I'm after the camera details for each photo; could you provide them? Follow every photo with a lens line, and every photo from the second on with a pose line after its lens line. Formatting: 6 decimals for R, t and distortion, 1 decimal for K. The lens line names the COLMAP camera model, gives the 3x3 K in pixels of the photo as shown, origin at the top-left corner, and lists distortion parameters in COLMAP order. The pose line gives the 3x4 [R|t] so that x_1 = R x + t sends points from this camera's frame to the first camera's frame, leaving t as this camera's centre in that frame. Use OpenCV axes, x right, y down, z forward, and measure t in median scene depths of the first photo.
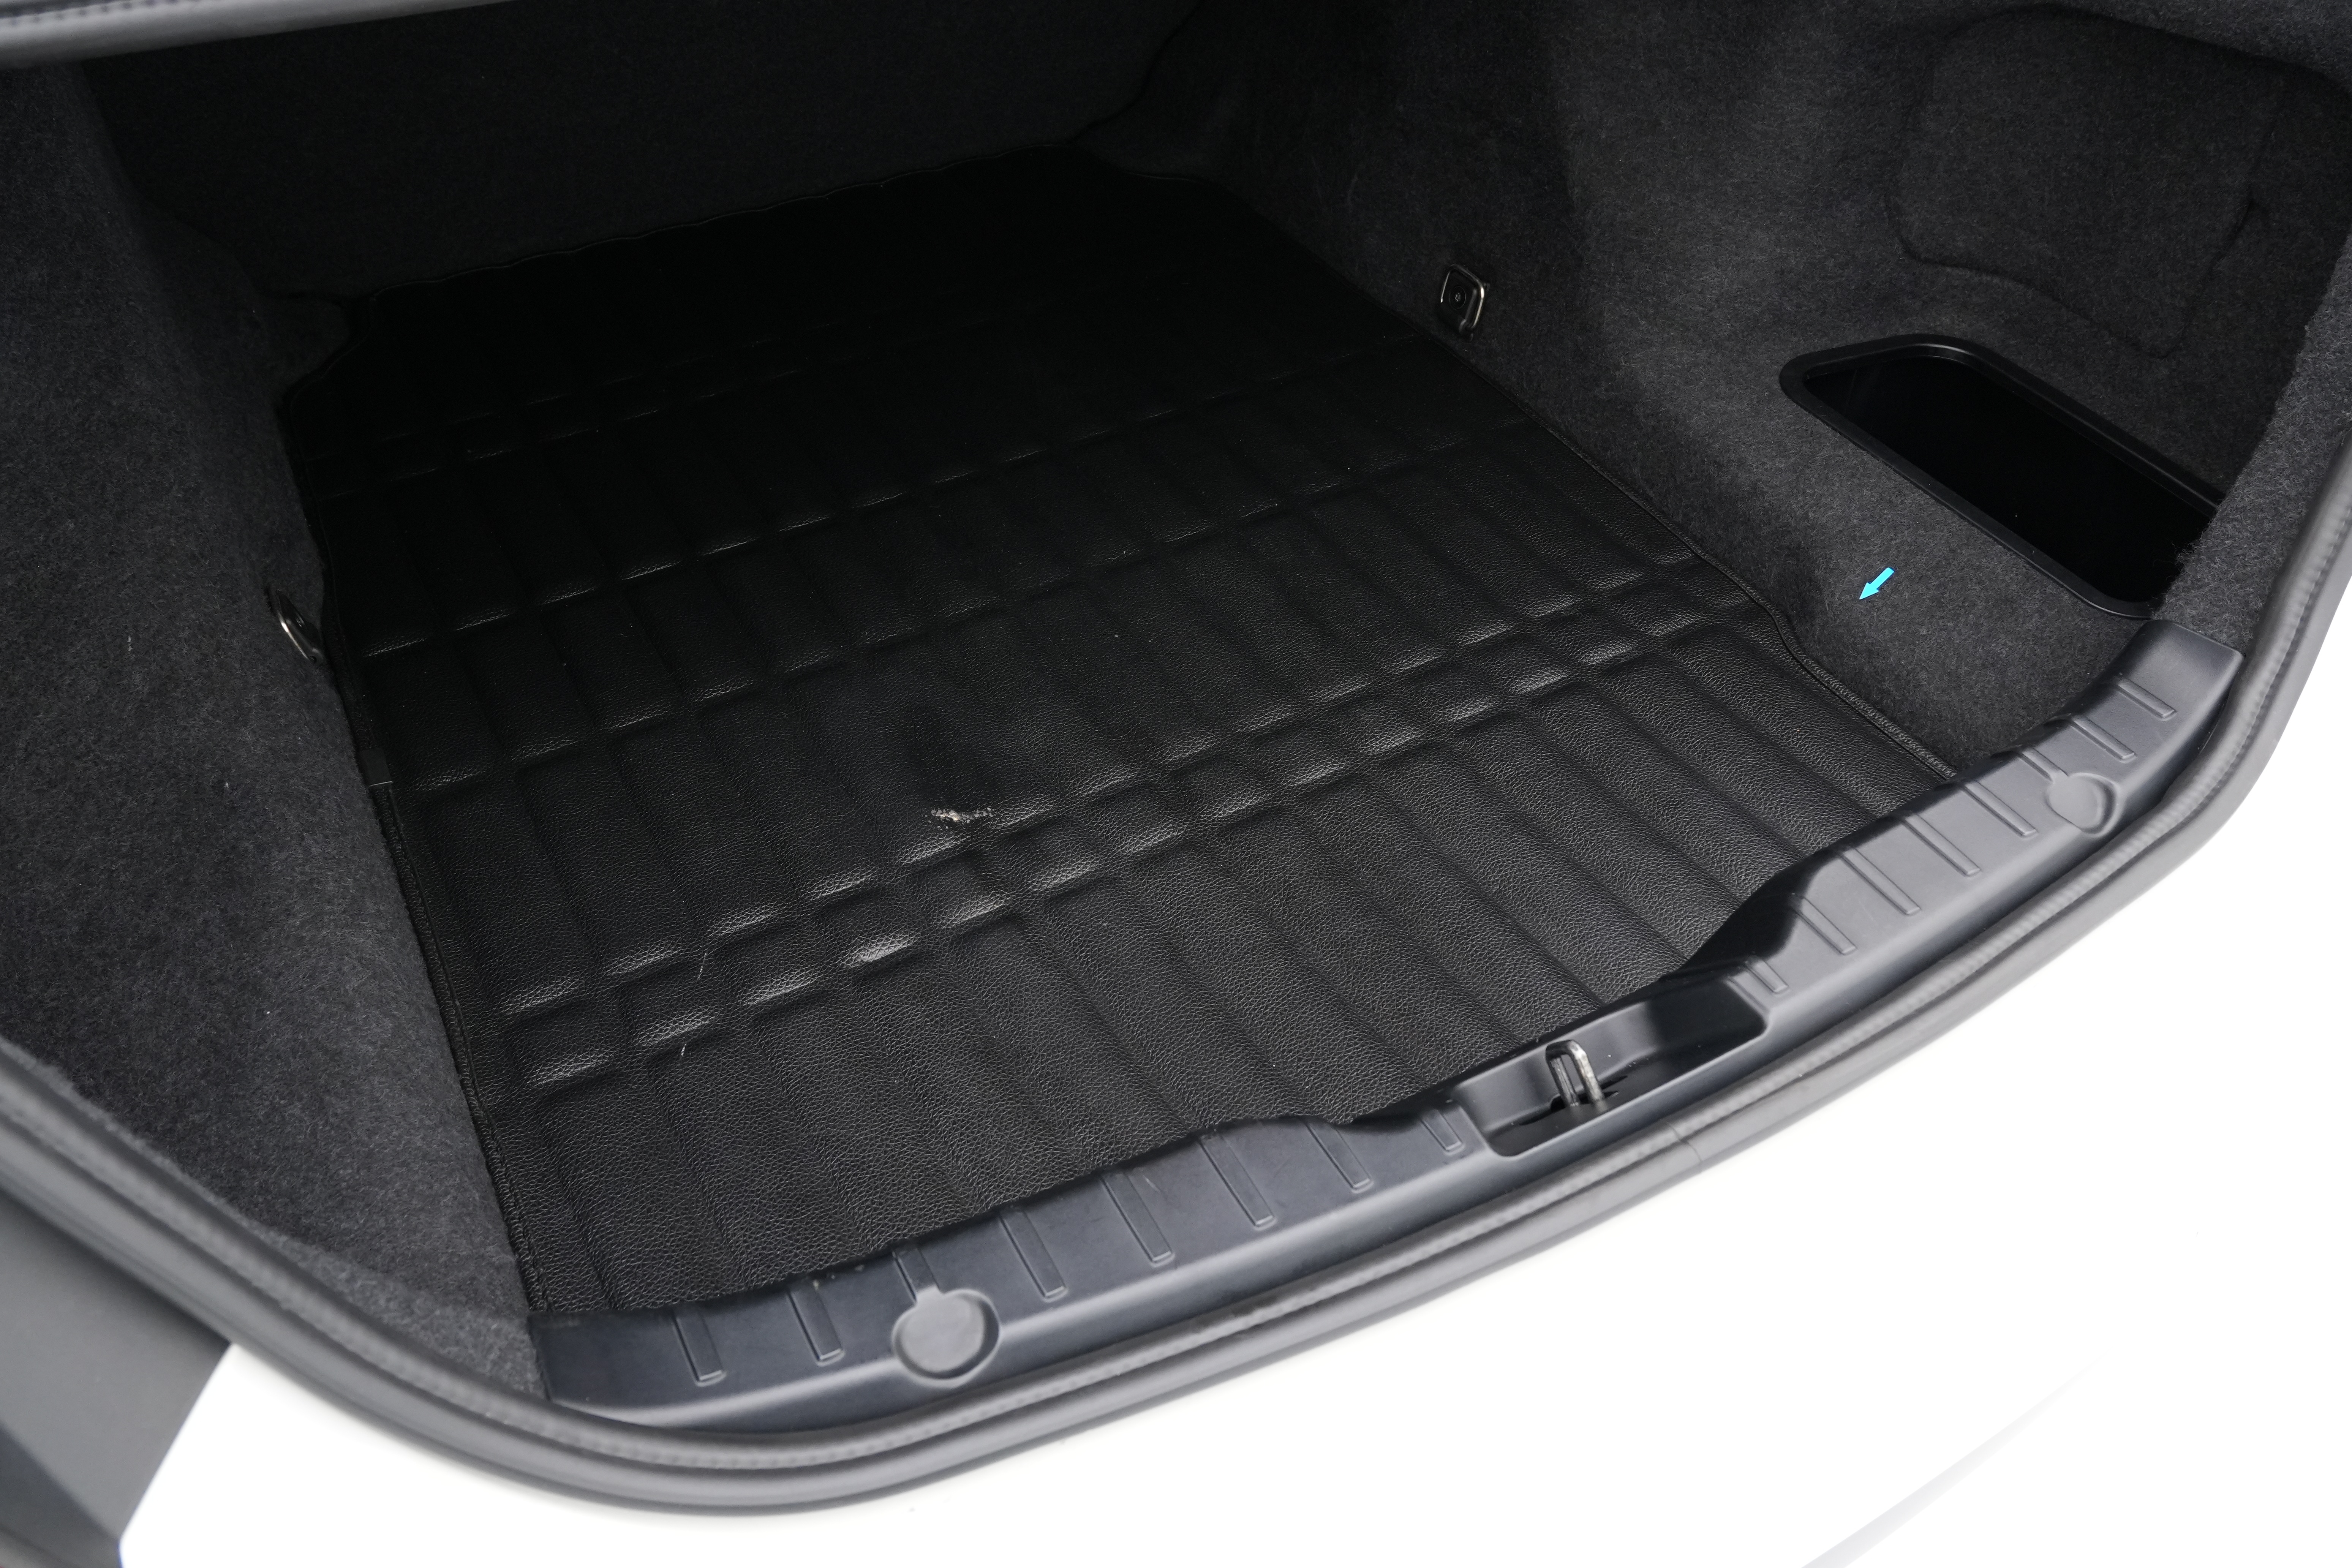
lens RADIAL K [[1831.9, 0, 1177.0], [0, 1831.9, 777.3], [0, 0, 1]] dist [0.006104, 0.018492]
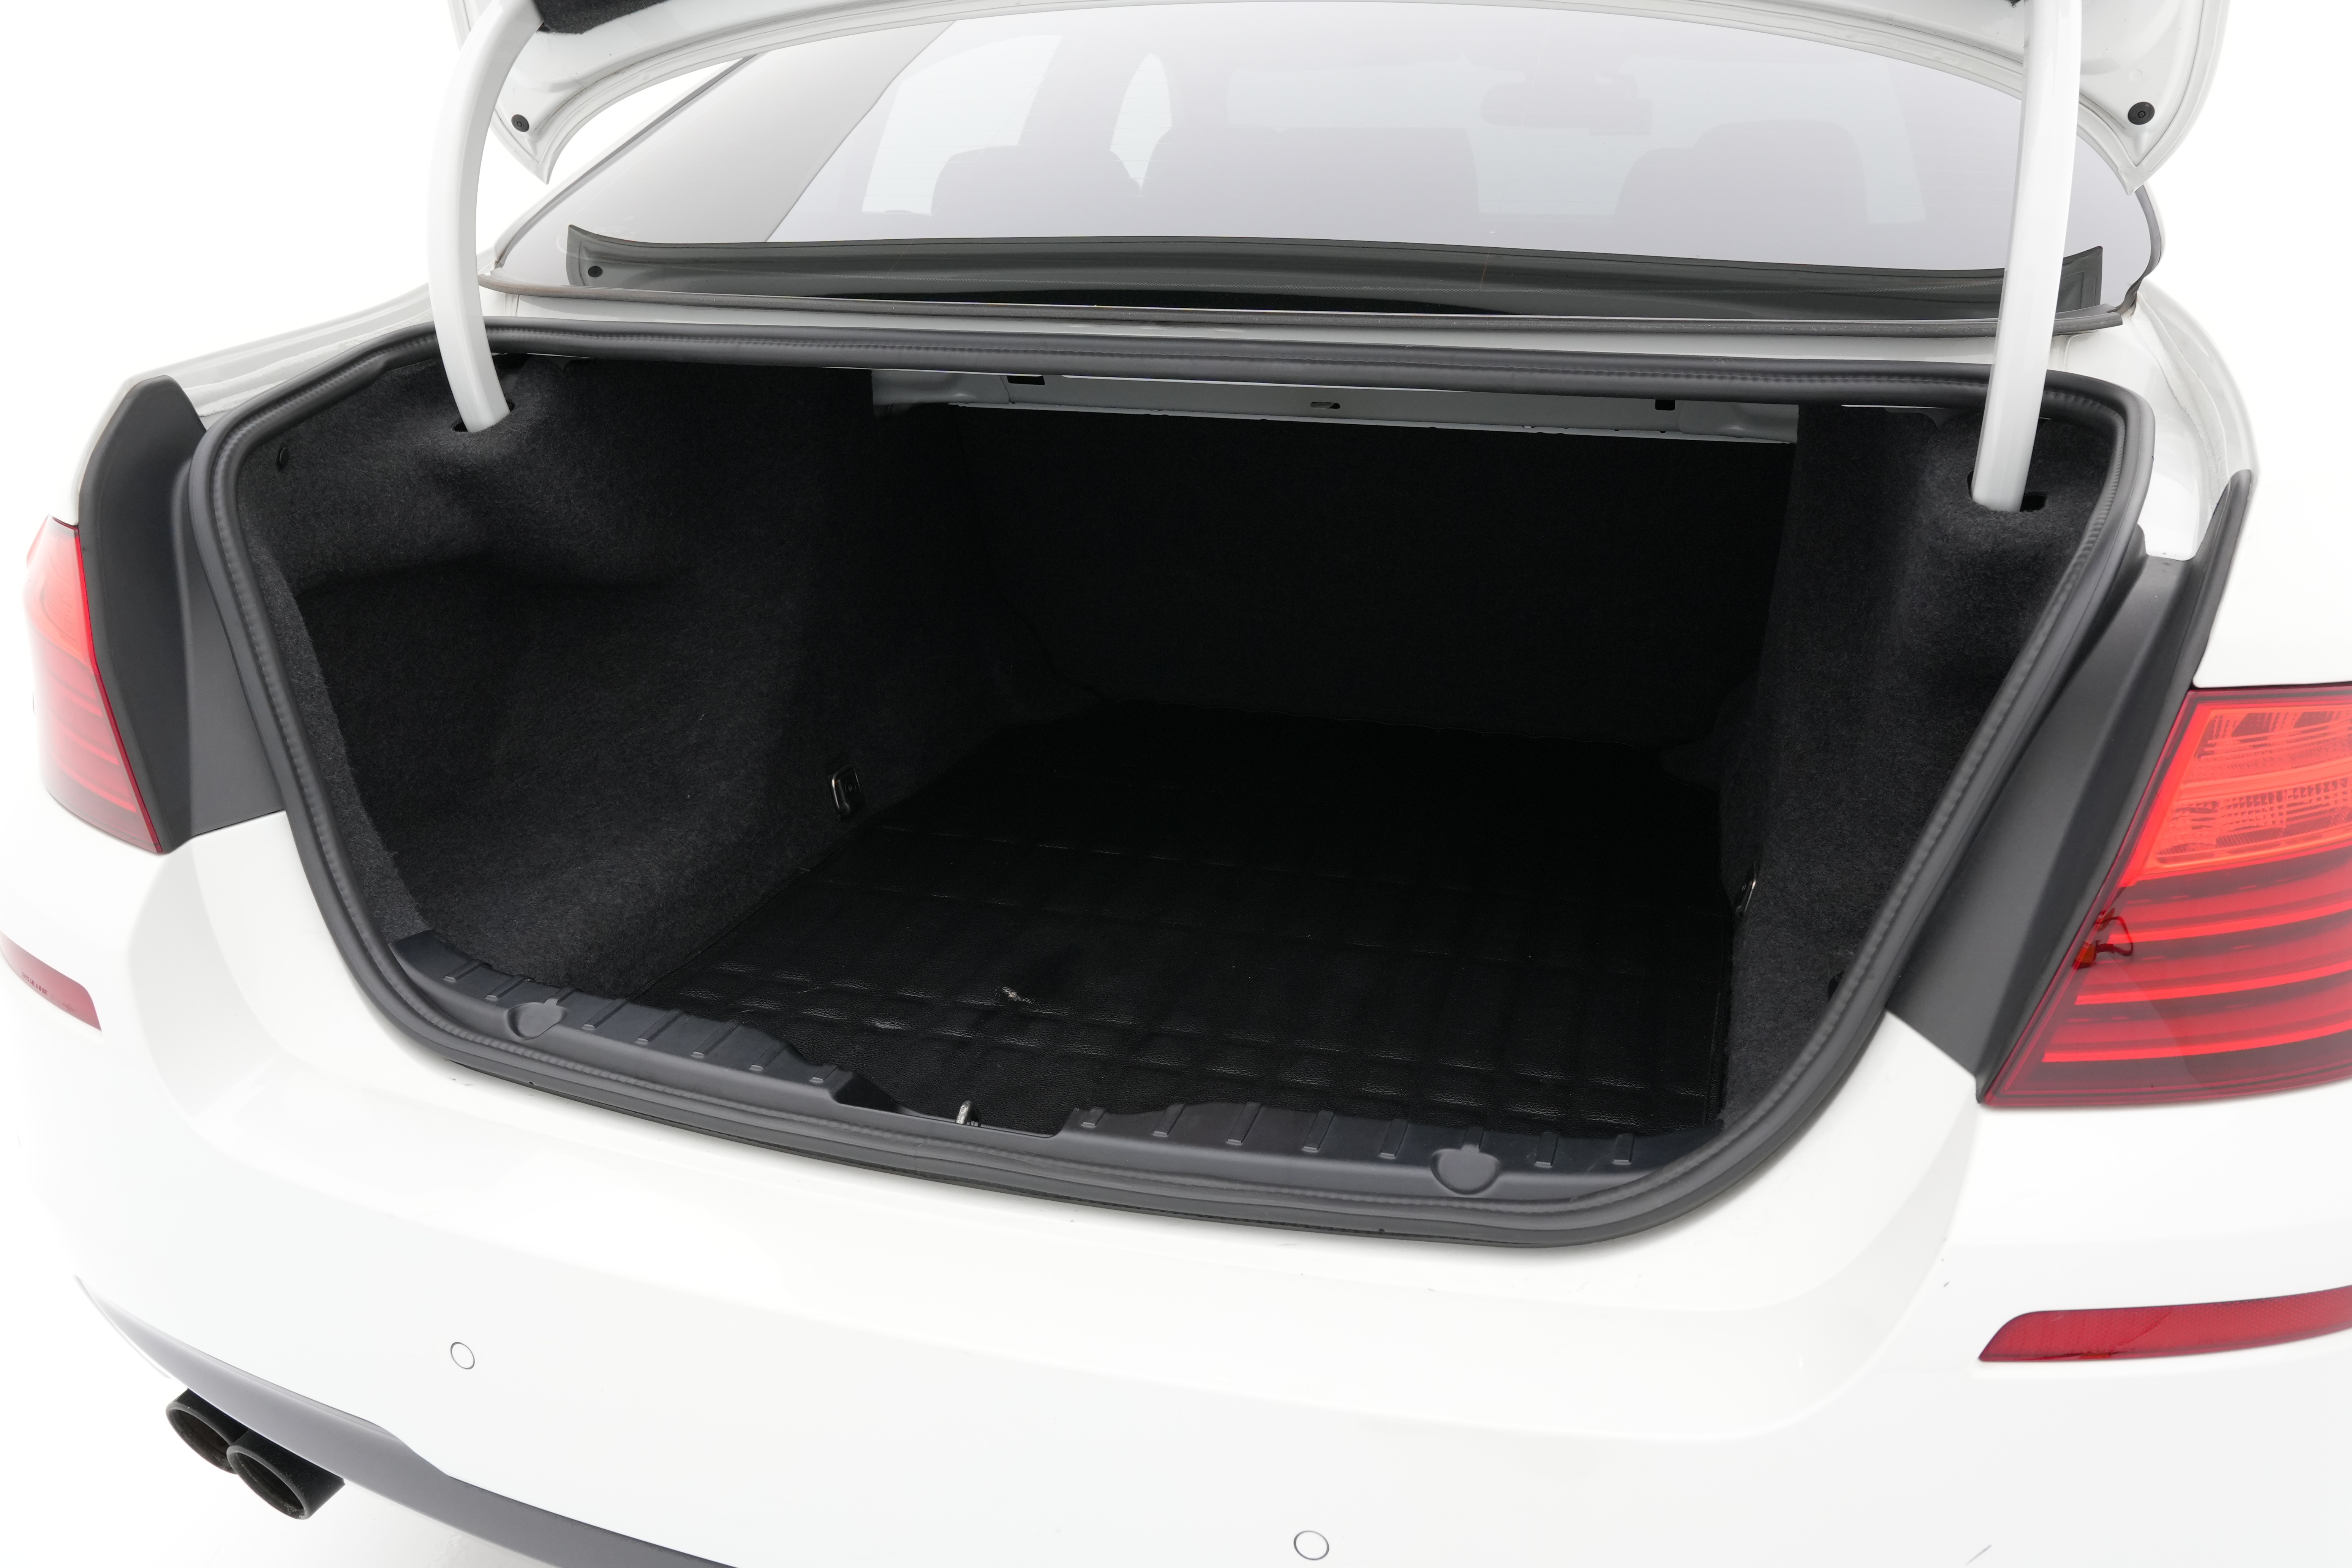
lens RADIAL K [[1831.9, 0, 1170.7], [0, 1831.9, 784.2], [0, 0, 1]] dist [0.006104, 0.018492]
pose [[0.691772, 0.238777, -0.681496, 0.931458], [-0.487407, 0.850735, -0.196682, 0.106324], [0.532810, 0.468225, 0.704897, -0.004372]]
